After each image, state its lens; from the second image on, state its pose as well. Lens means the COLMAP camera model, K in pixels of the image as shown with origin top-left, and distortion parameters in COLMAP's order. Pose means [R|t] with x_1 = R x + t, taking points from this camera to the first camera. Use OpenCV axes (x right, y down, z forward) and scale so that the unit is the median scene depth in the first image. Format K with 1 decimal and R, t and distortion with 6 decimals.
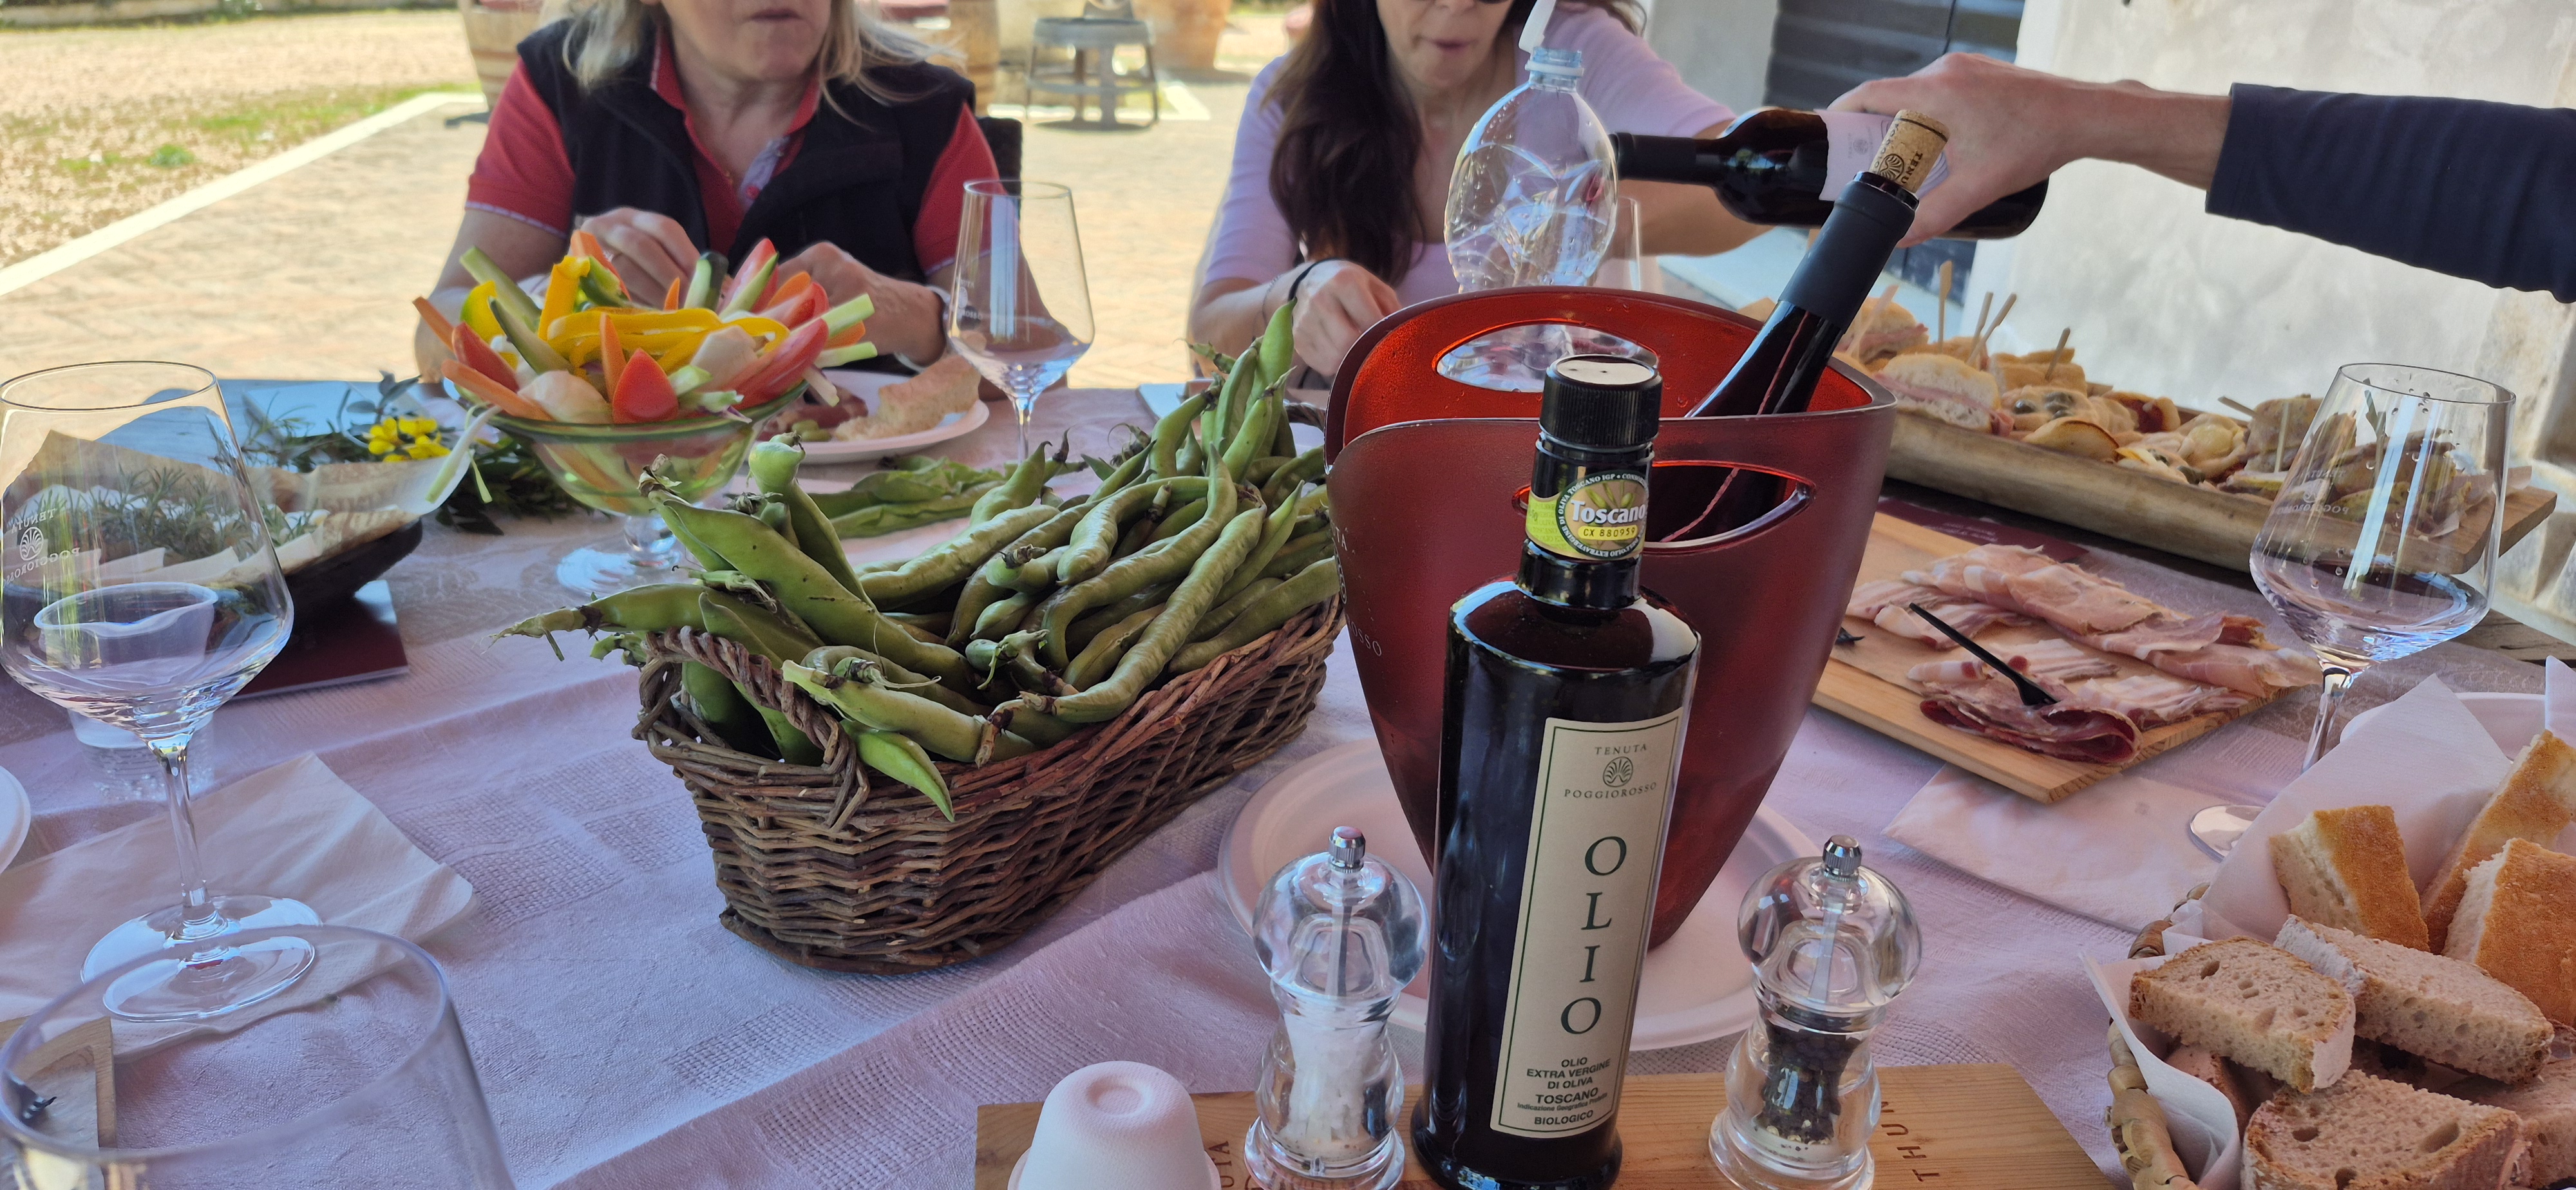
lens RADIAL K [[1780.4, 0, 1290.8], [0, 1780.4, 596.9], [0, 0, 1]] dist [0.067378, -0.082468]
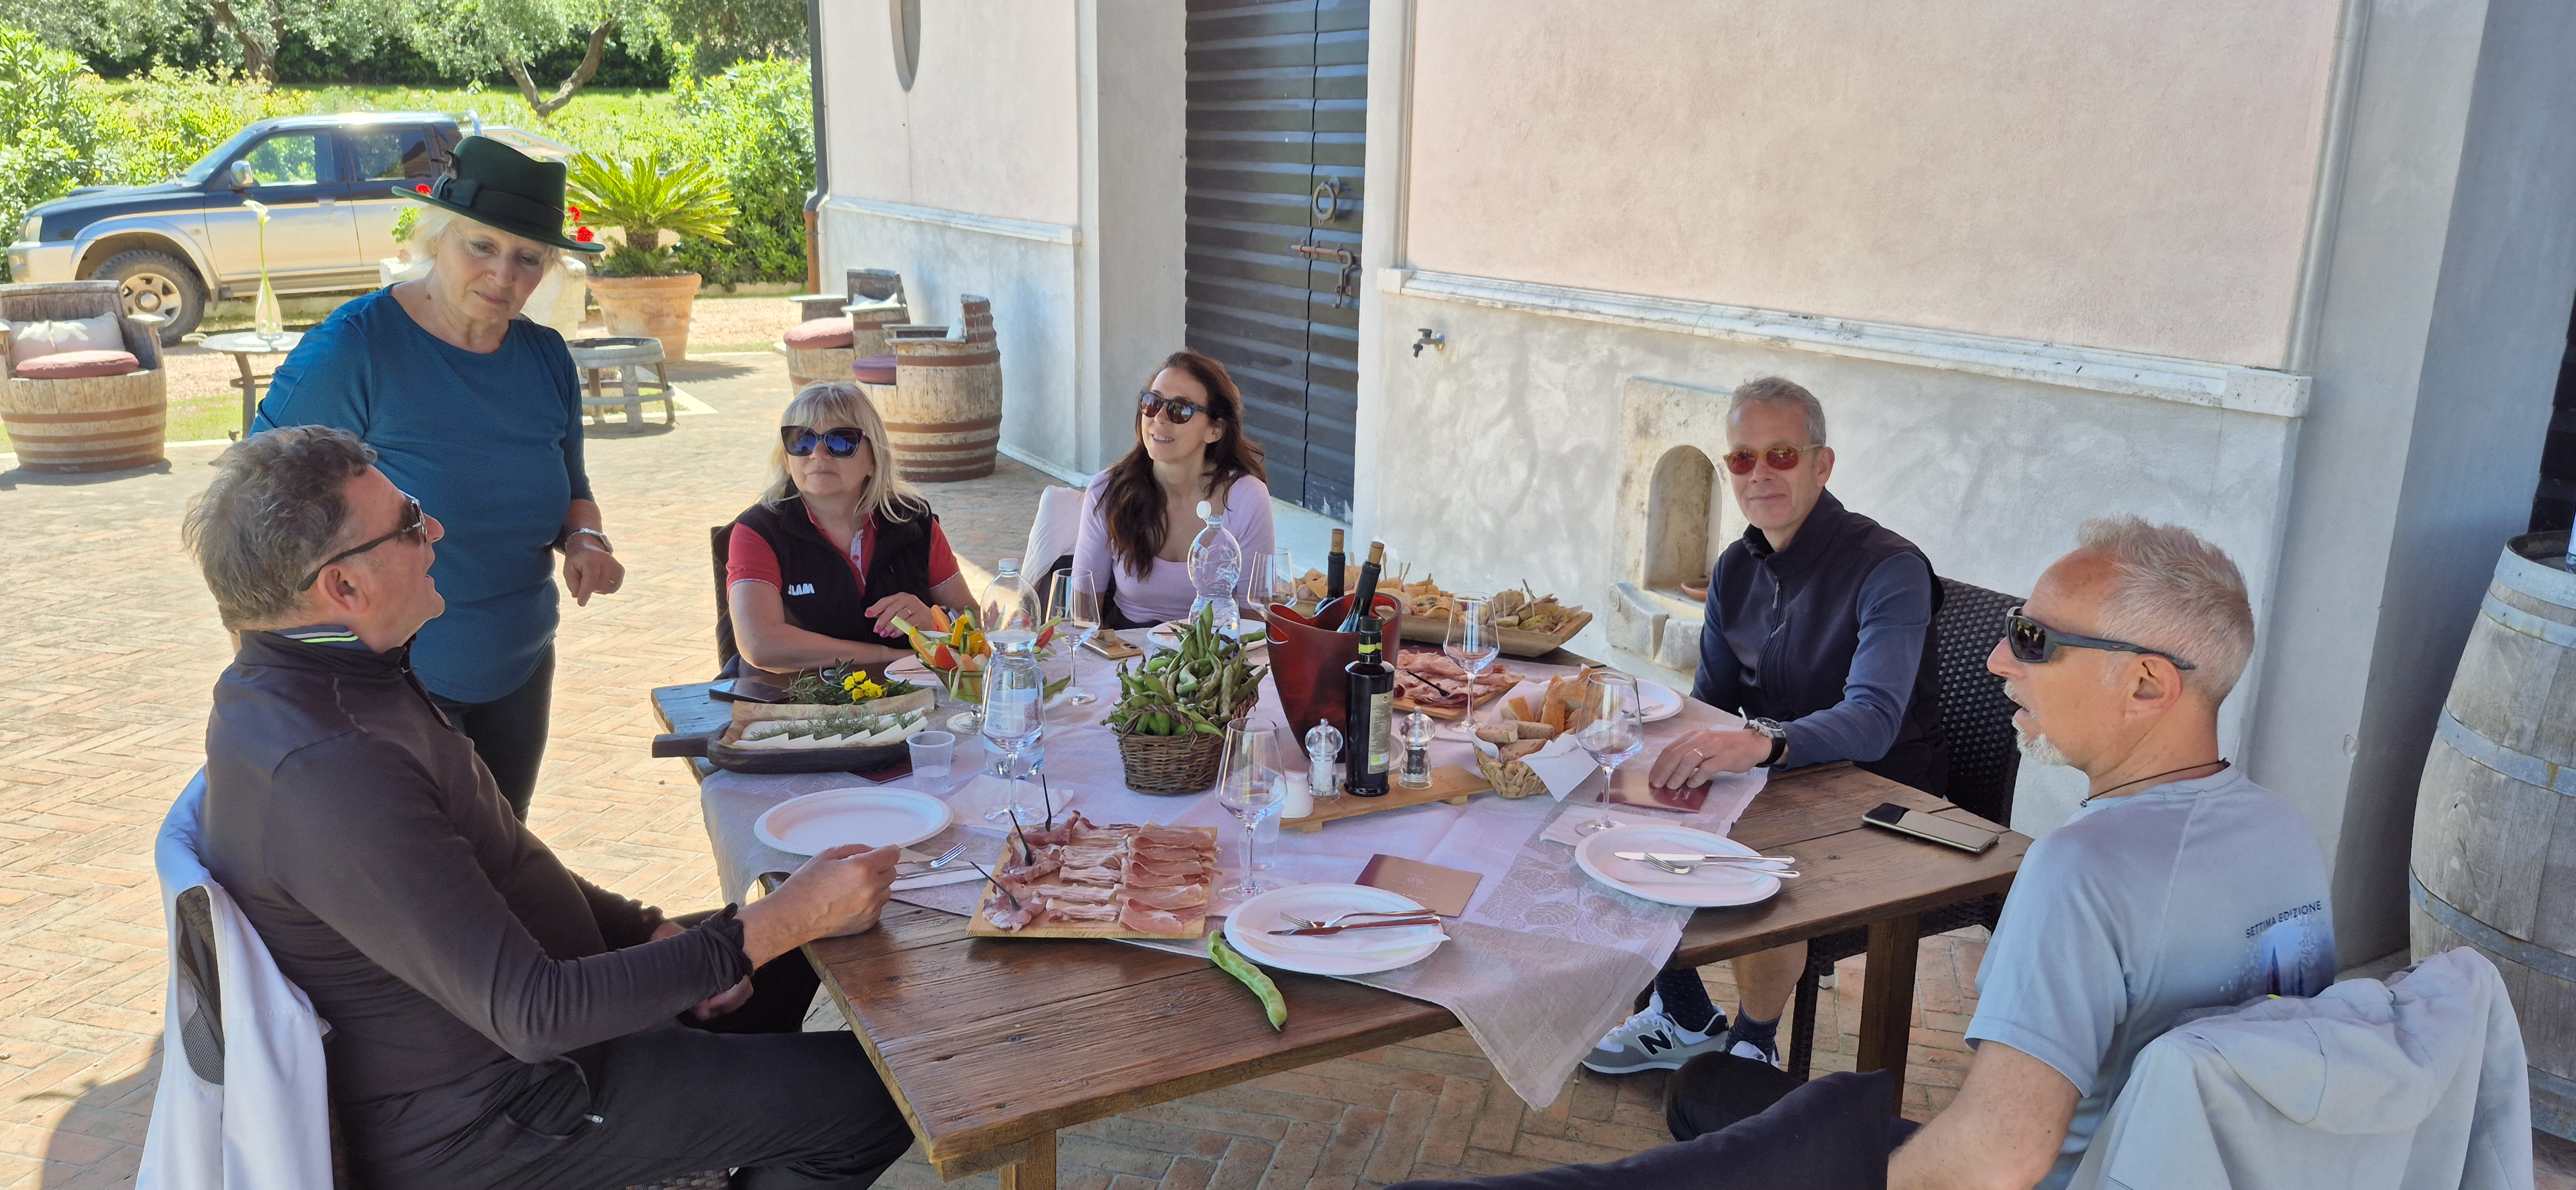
lens RADIAL K [[1780.4, 0, 1290.5], [0, 1780.4, 594.6], [0, 0, 1]] dist [0.067378, -0.082468]
pose [[0.935731, -0.114710, 0.333540, -0.529590], [0.152193, 0.984388, -0.088422, 0.068955], [-0.318190, 0.133502, 0.938580, -1.154908]]
